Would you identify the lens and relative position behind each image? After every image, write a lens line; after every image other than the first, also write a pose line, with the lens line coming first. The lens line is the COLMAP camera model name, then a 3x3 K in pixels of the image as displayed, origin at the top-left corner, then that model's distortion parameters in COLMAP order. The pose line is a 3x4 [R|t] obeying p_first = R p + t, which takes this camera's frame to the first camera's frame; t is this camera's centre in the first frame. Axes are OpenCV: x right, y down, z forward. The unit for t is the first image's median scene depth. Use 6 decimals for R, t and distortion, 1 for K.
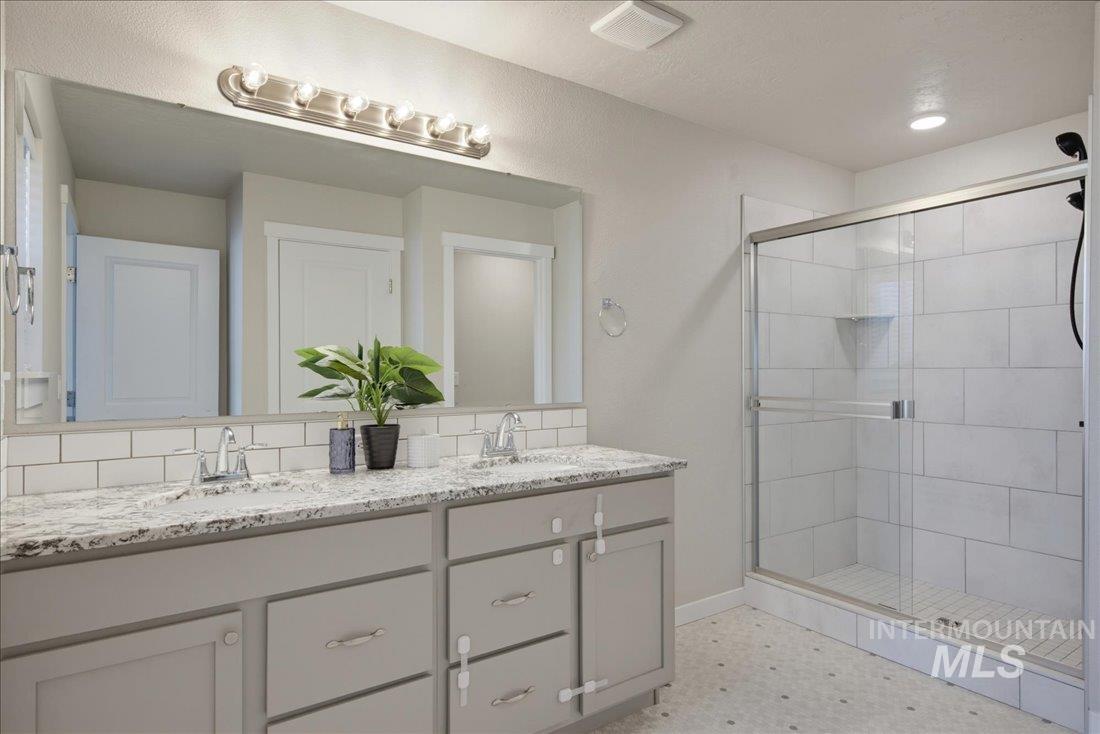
lens RADIAL K [[585.8, 0, 559.7], [0, 585.8, 369.8], [0, 0, 1]] dist [0.001493, -0.000043]
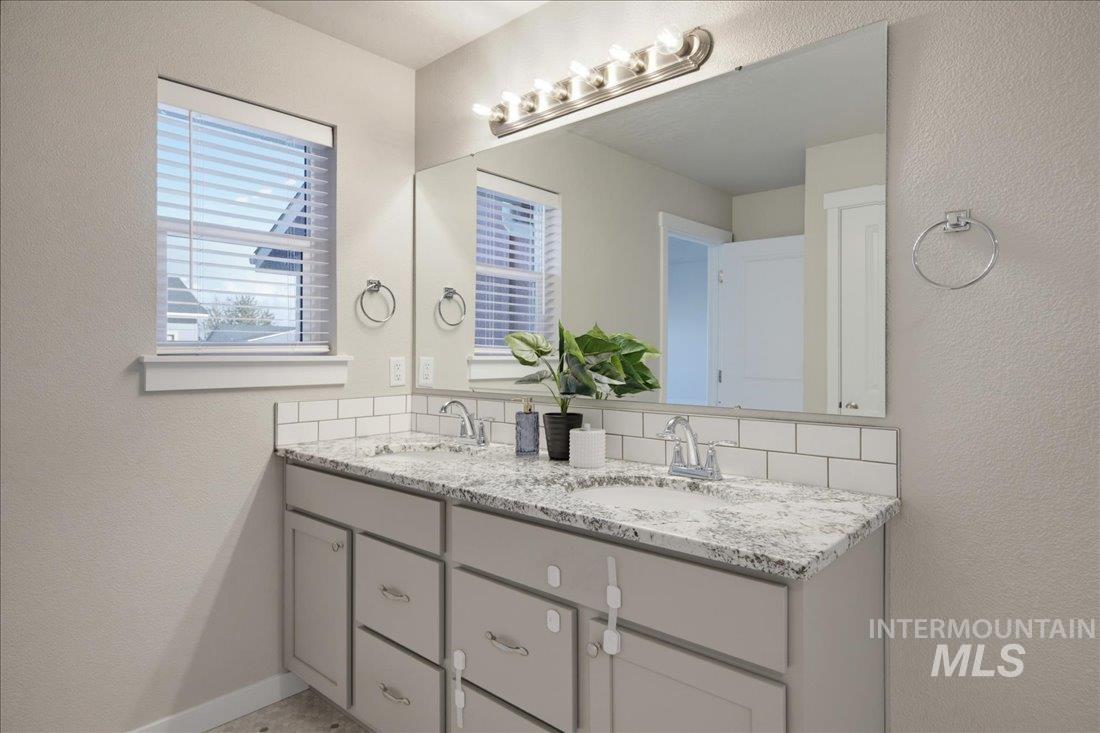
lens RADIAL K [[602.0, 0, 549.2], [0, 602.0, 355.3], [0, 0, 1]] dist [-0.014972, -0.000295]
pose [[0.278636, 0.006084, -0.960377, 0.659469], [-0.004871, 0.999976, 0.004922, -0.004085], [0.960384, 0.003307, 0.278659, 0.759285]]
